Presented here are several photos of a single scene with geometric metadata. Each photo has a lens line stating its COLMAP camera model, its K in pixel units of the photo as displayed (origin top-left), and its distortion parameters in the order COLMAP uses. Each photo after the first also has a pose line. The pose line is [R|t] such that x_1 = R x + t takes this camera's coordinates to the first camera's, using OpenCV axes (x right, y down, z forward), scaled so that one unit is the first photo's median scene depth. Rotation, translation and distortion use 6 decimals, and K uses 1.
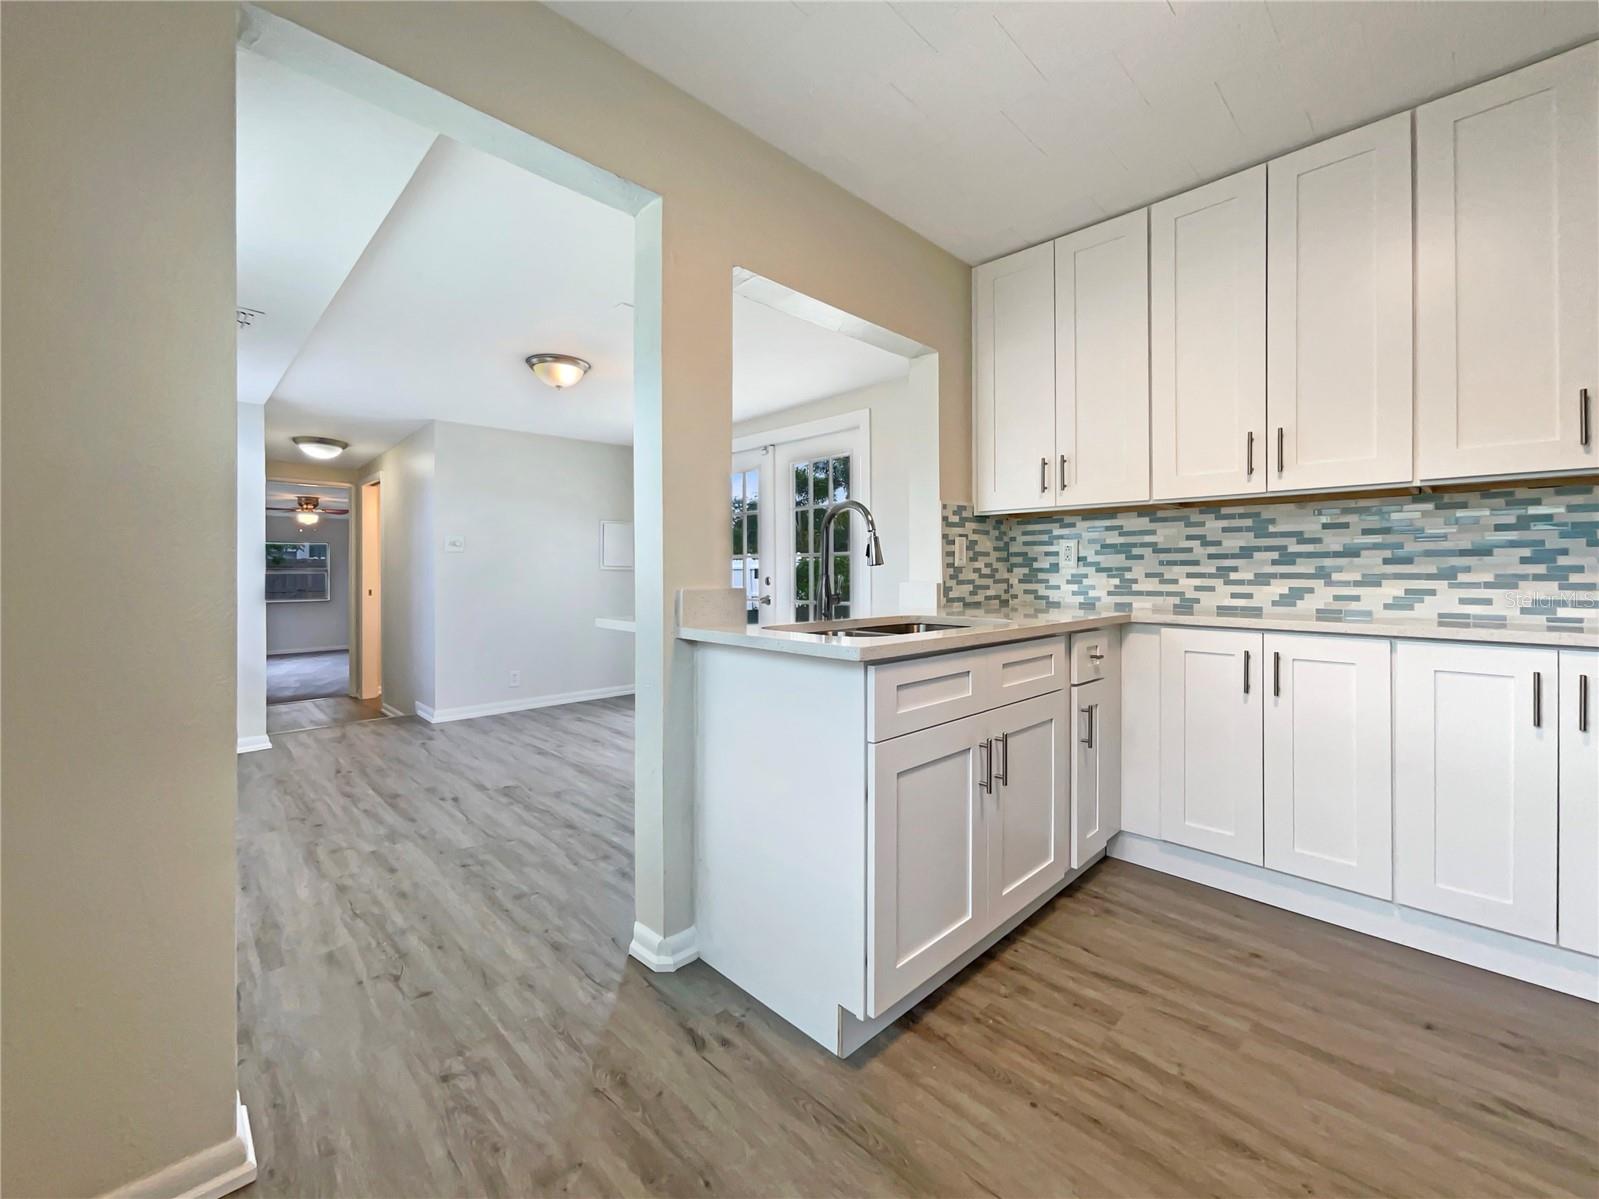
lens RADIAL K [[655.2, 0, 785.6], [0, 655.2, 569.7], [0, 0, 1]] dist [-0.003795, 0.000715]
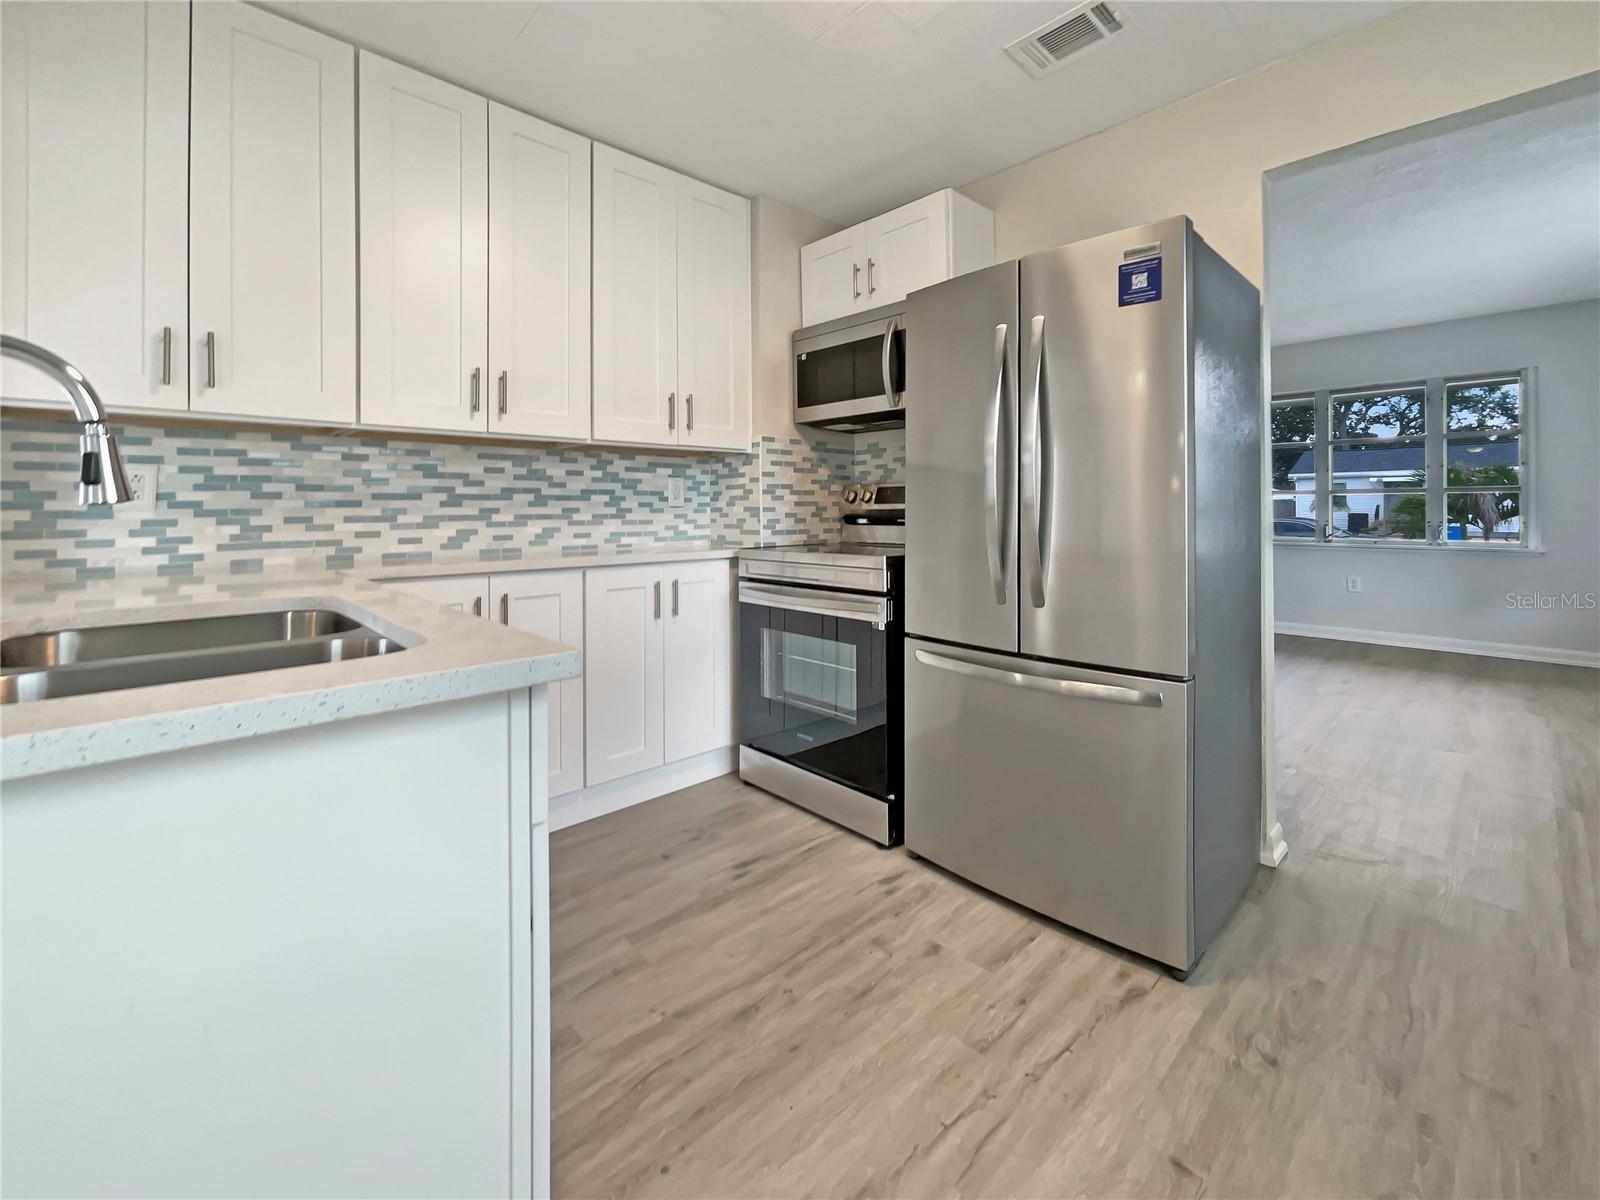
lens RADIAL K [[694.8, 0, 825.8], [0, 694.8, 494.8], [0, 0, 1]] dist [0.013706, 0.000835]
pose [[-0.015853, 0.022128, 0.999629, -0.295422], [0.004895, 0.999745, -0.022053, 0.000334], [-0.999862, 0.004543, -0.015957, 0.461715]]
